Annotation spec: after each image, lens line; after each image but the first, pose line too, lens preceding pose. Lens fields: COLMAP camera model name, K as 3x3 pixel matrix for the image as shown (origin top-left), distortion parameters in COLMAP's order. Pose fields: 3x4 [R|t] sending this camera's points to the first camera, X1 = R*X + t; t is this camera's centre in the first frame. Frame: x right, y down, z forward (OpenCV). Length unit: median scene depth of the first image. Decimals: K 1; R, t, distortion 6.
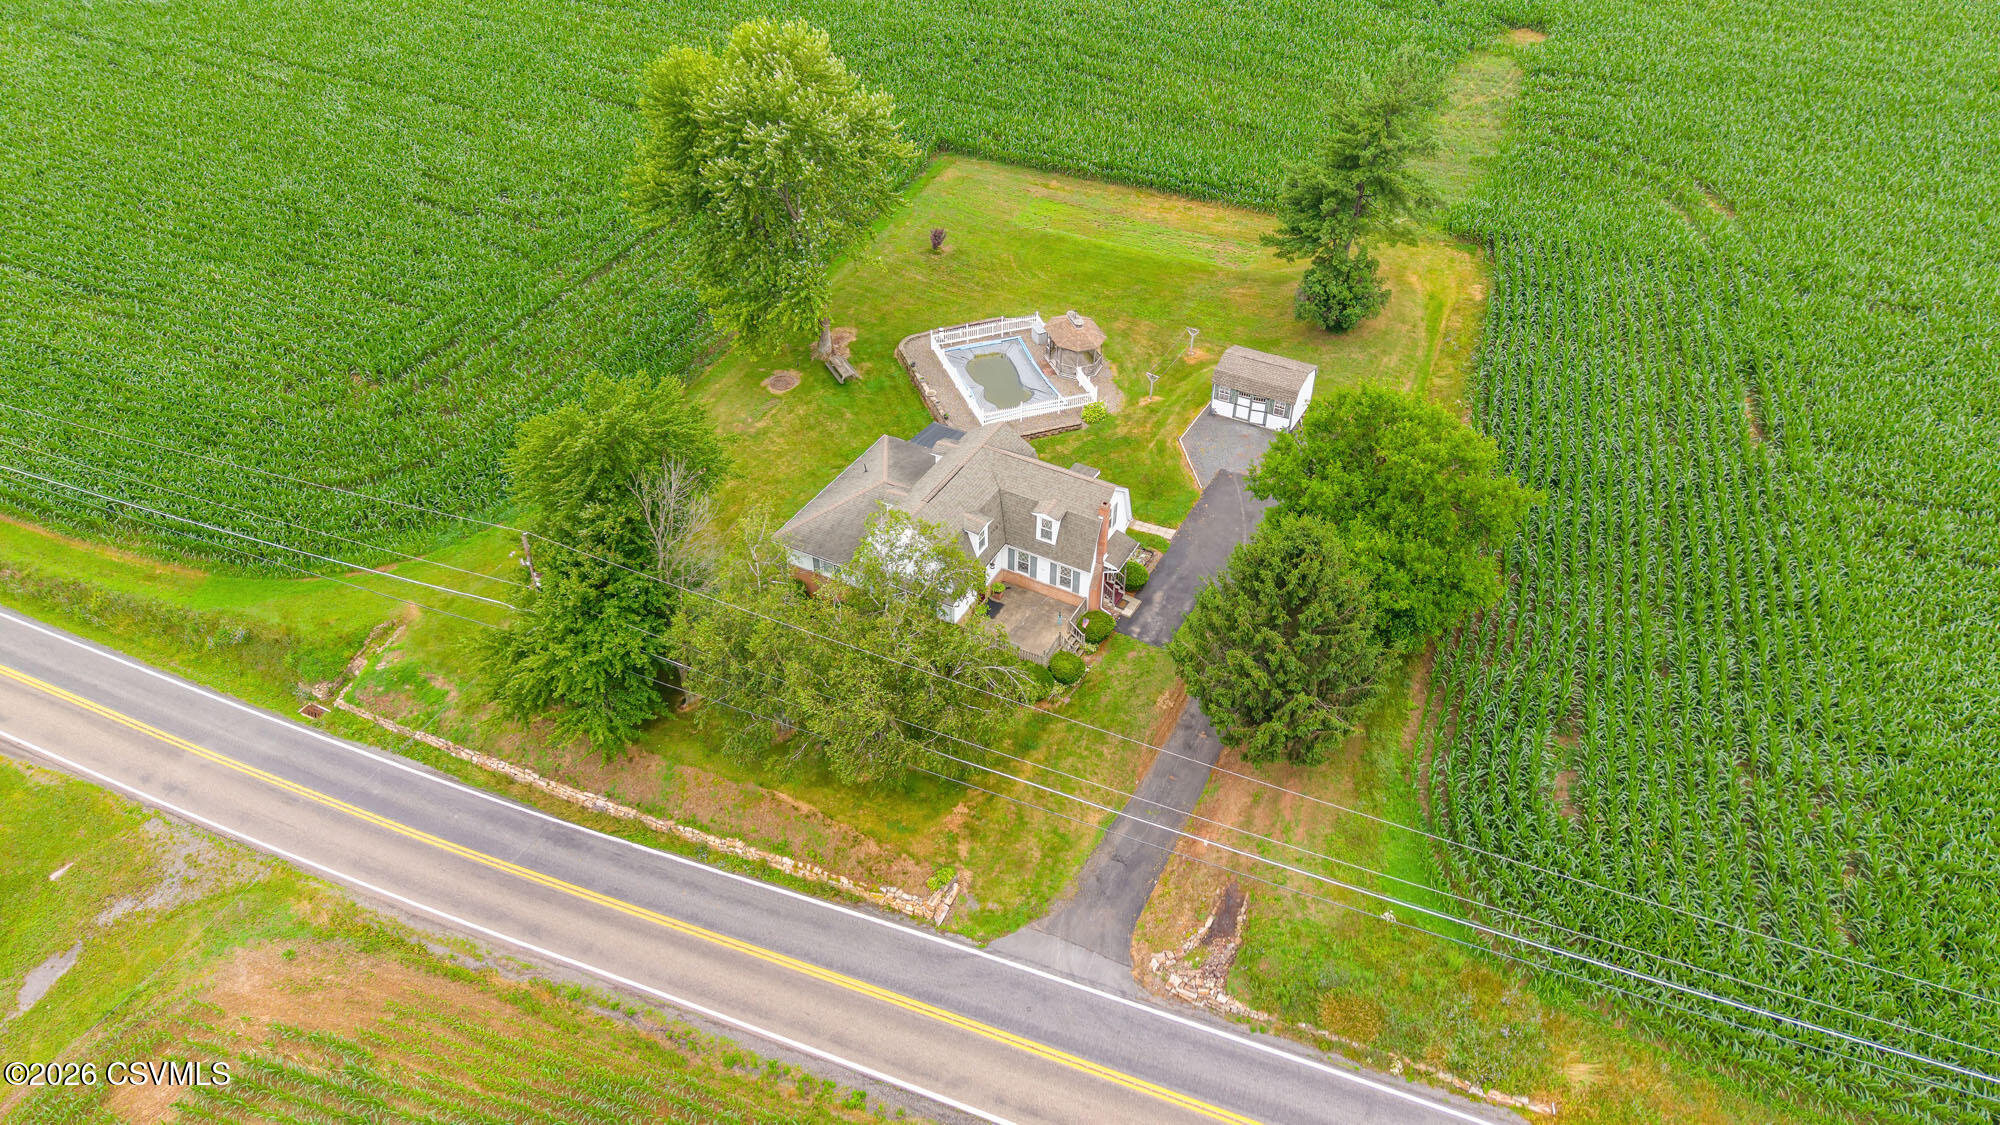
lens RADIAL K [[1336.9, 0, 1000.0], [0, 1336.9, 562.5], [0, 0, 1]] dist [0.034079, -0.043625]
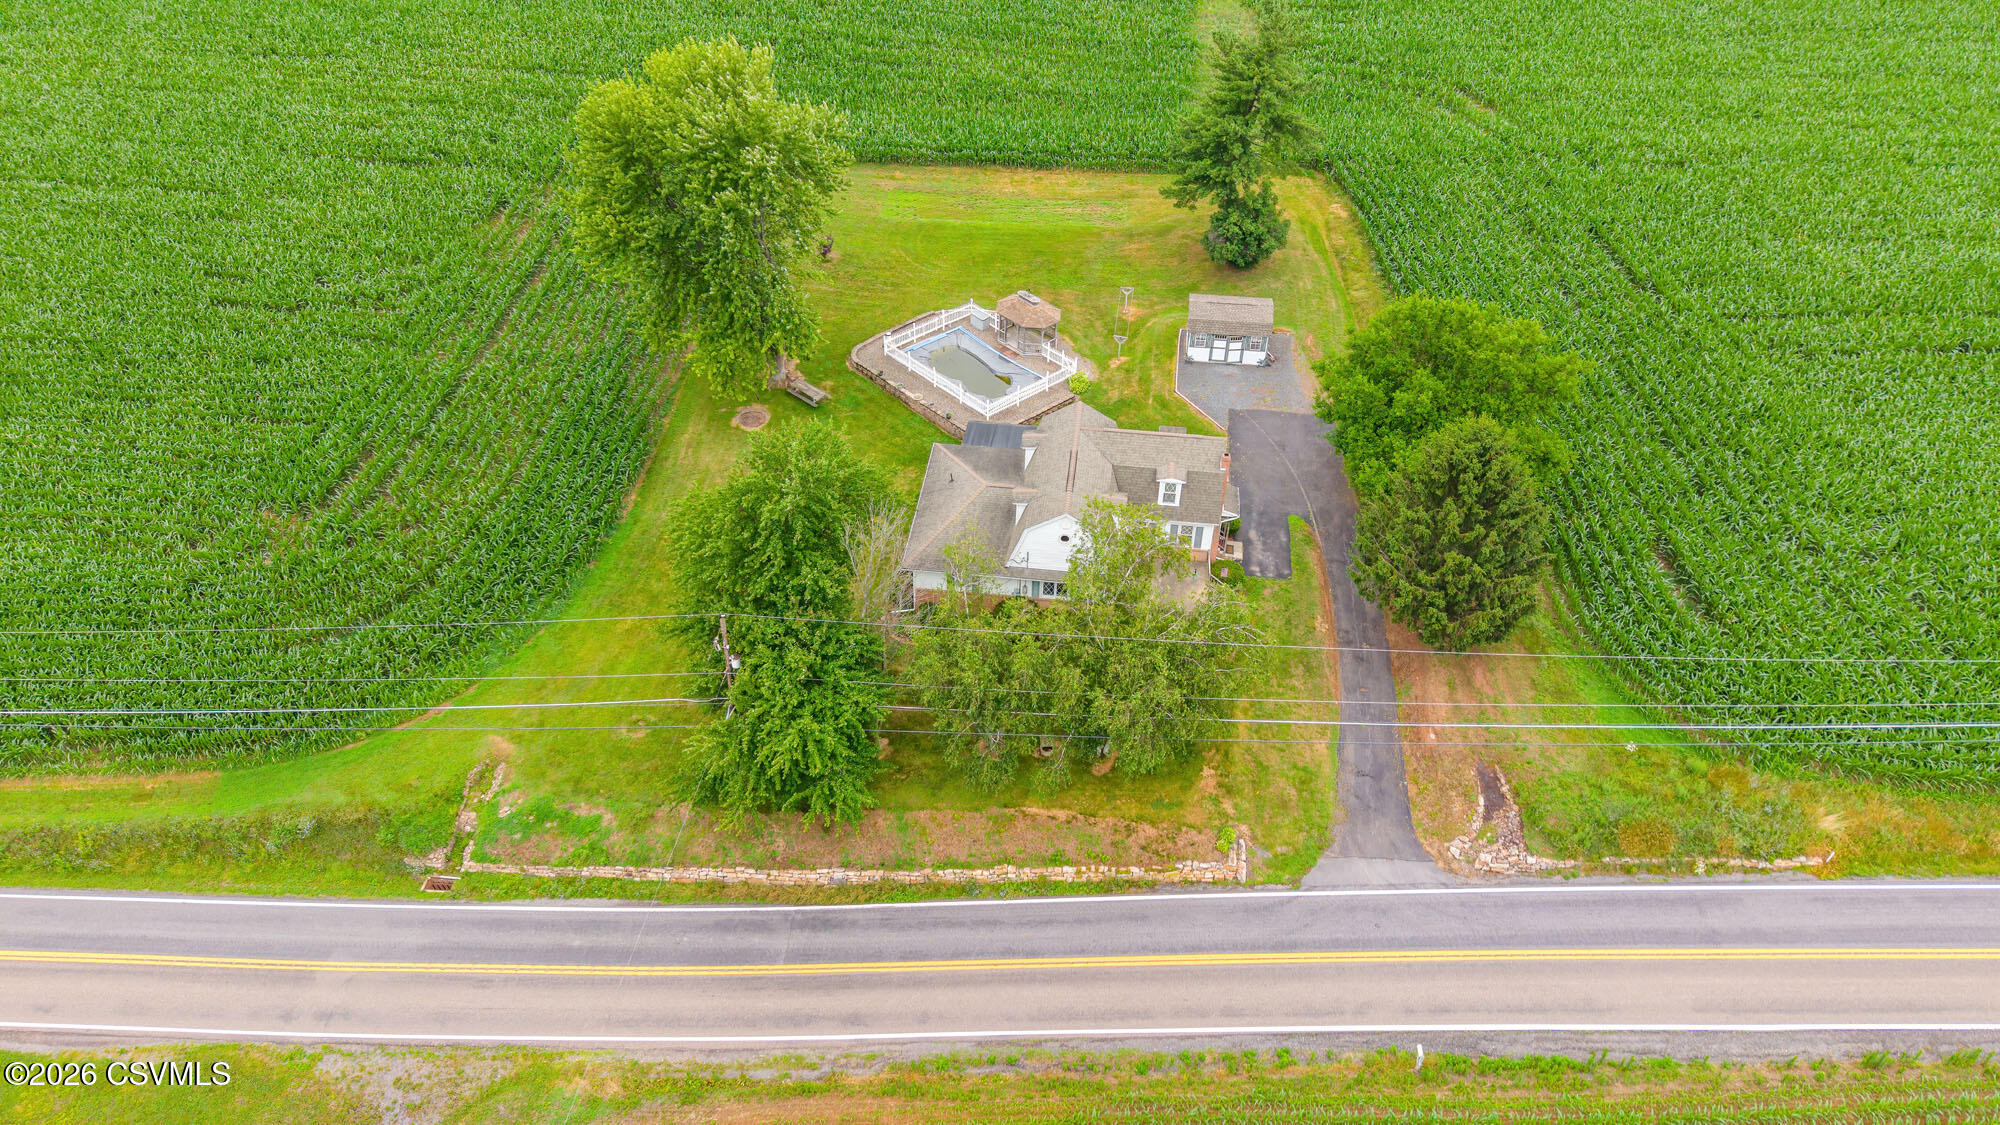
lens RADIAL K [[1336.9, 0, 1000.0], [0, 1336.9, 562.5], [0, 0, 1]] dist [0.034079, -0.043625]
pose [[0.927306, -0.235185, 0.291189, -0.394488], [0.232031, 0.971628, 0.045840, -0.049777], [-0.293708, 0.025057, 0.955567, 0.055593]]
